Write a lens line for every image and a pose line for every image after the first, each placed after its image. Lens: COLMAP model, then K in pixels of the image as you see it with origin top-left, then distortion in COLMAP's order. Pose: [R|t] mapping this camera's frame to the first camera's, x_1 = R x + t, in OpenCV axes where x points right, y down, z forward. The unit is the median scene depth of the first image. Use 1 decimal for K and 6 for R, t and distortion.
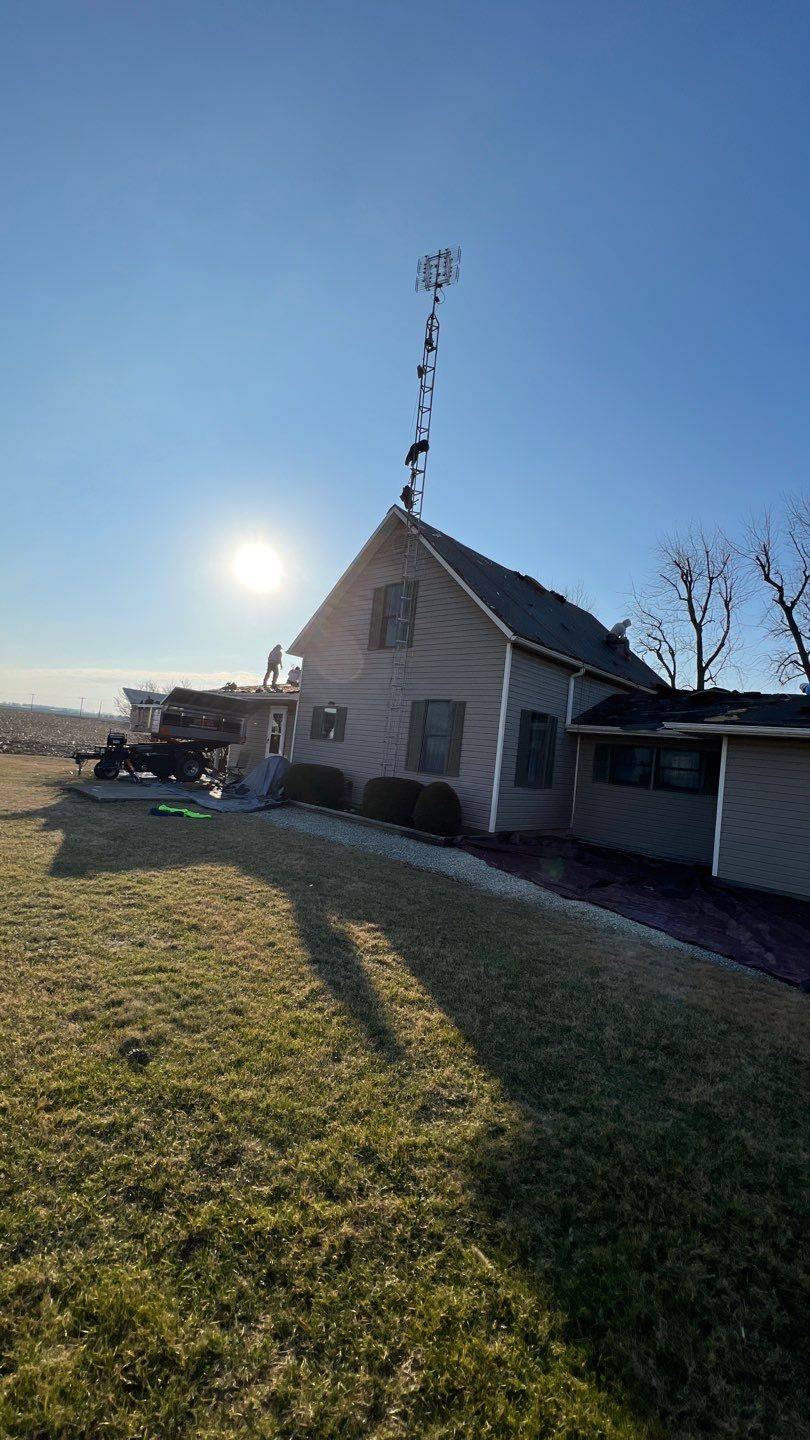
lens RADIAL K [[579.0, 0, 401.8], [0, 579.0, 722.3], [0, 0, 1]] dist [0.003427, -0.000940]
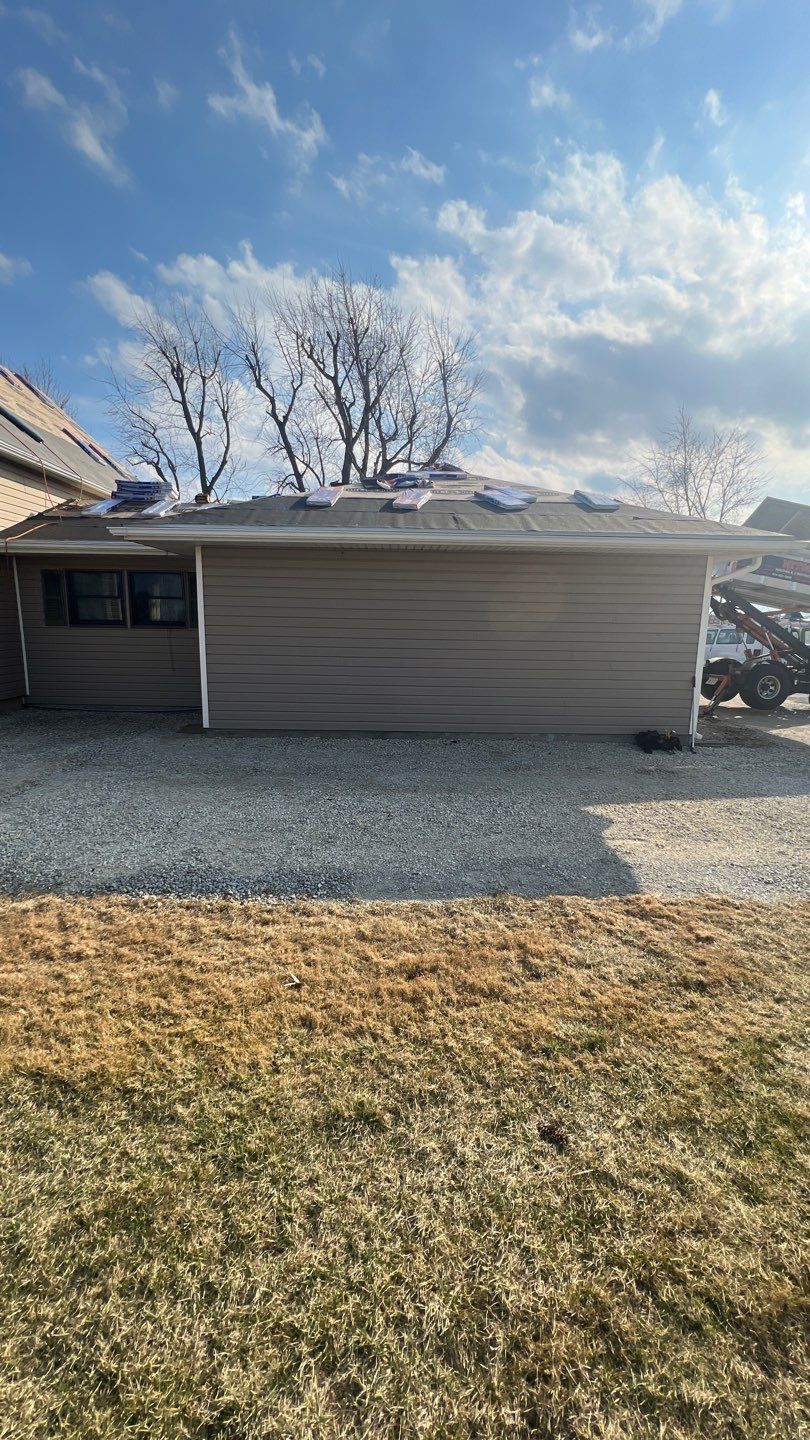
lens RADIAL K [[579.0, 0, 403.2], [0, 579.0, 722.6], [0, 0, 1]] dist [0.003427, -0.000940]
pose [[0.726477, -0.210332, 0.654211, 0.160717], [0.026123, 0.959772, 0.279562, 0.029866], [-0.686694, -0.186005, 0.702747, 0.187955]]
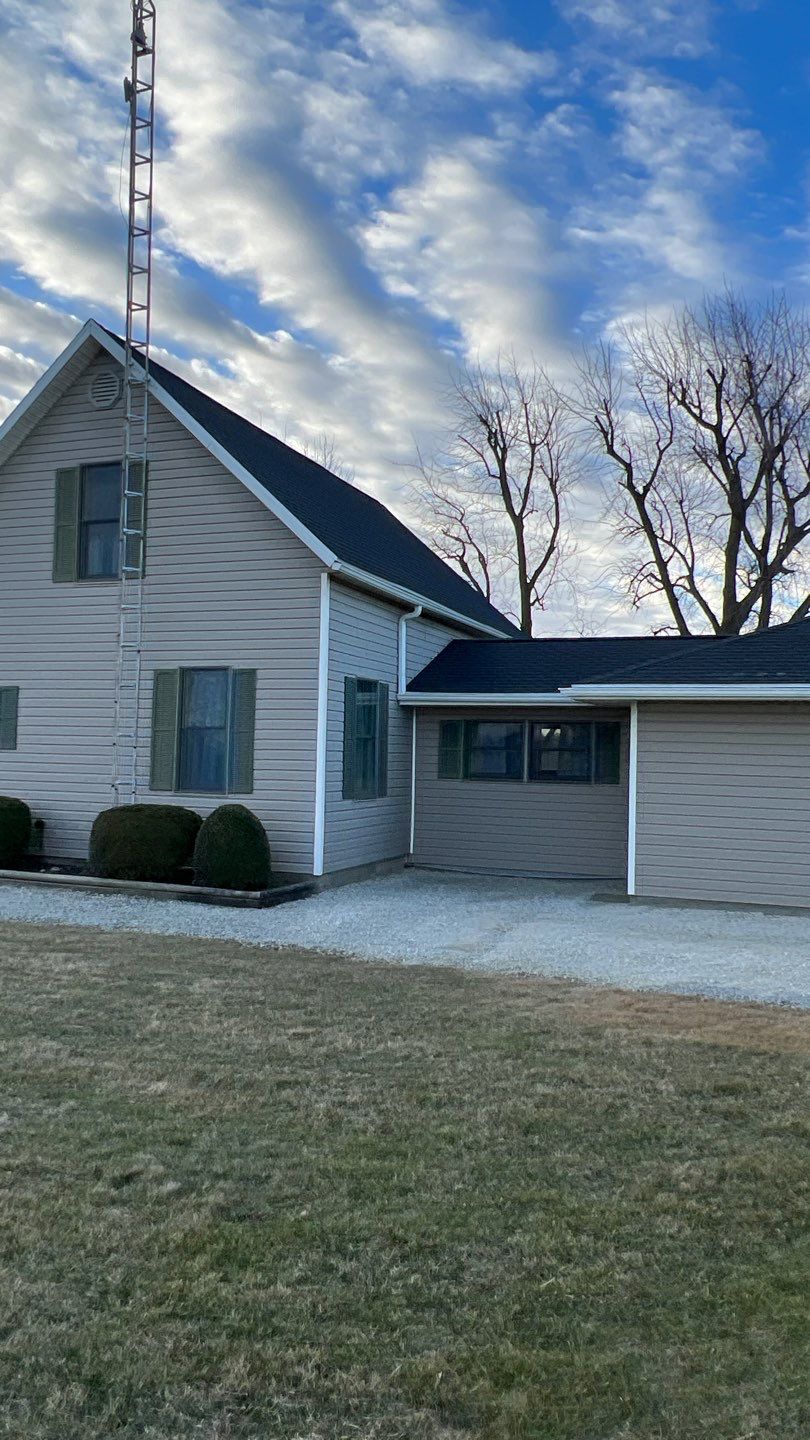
lens RADIAL K [[1055.7, 0, 402.9], [0, 1055.7, 706.0], [0, 0, 1]] dist [0.034294, -0.009544]
pose [[0.920210, -0.064858, 0.386015, -0.164187], [0.053656, 0.997769, 0.039735, -0.029522], [-0.387731, -0.015852, 0.921636, -0.079417]]
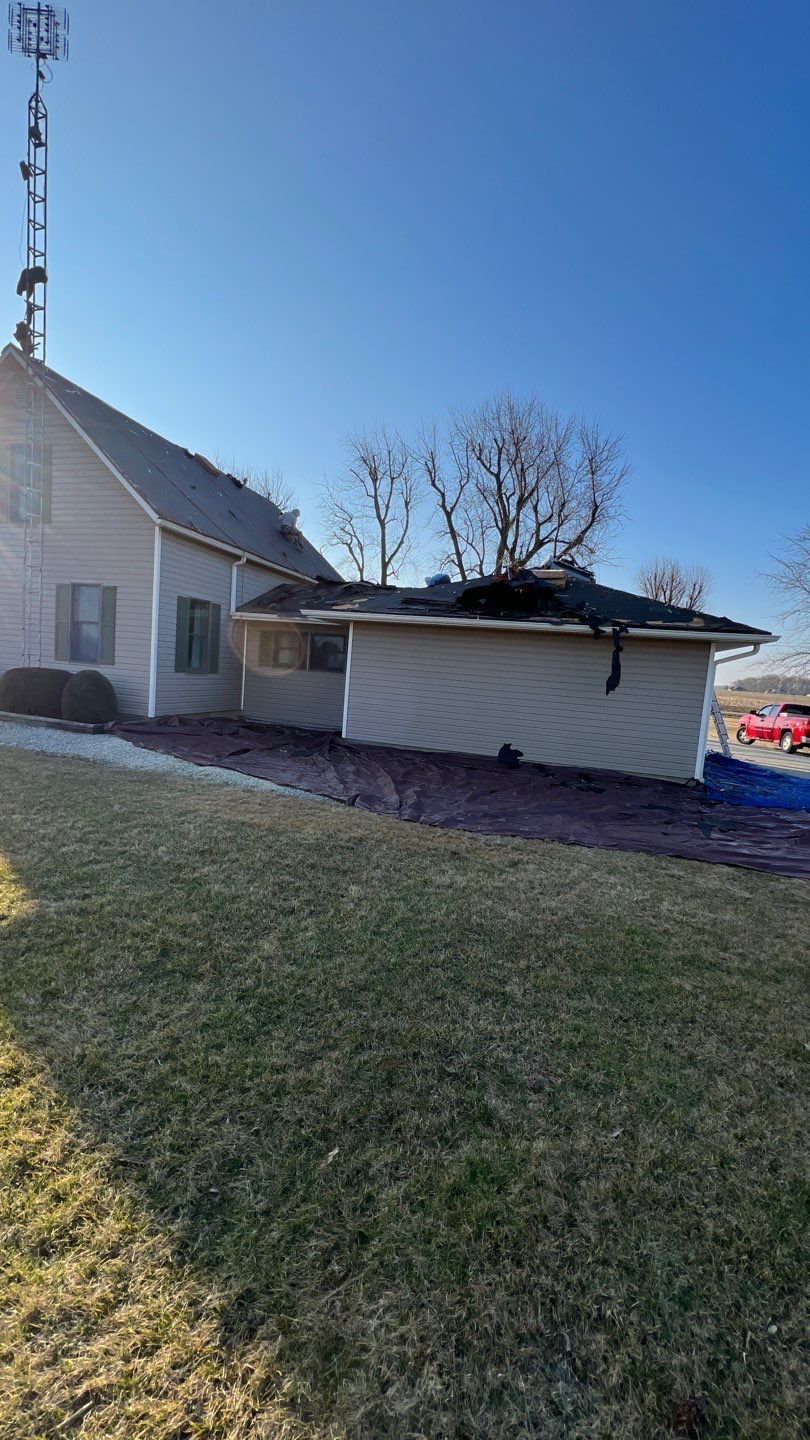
lens RADIAL K [[579.0, 0, 406.8], [0, 579.0, 724.7], [0, 0, 1]] dist [0.003427, -0.000940]
pose [[0.892490, -0.078176, 0.444240, 0.087094], [-0.006839, 0.982408, 0.186620, 0.006595], [-0.451015, -0.169595, 0.876255, -0.094921]]
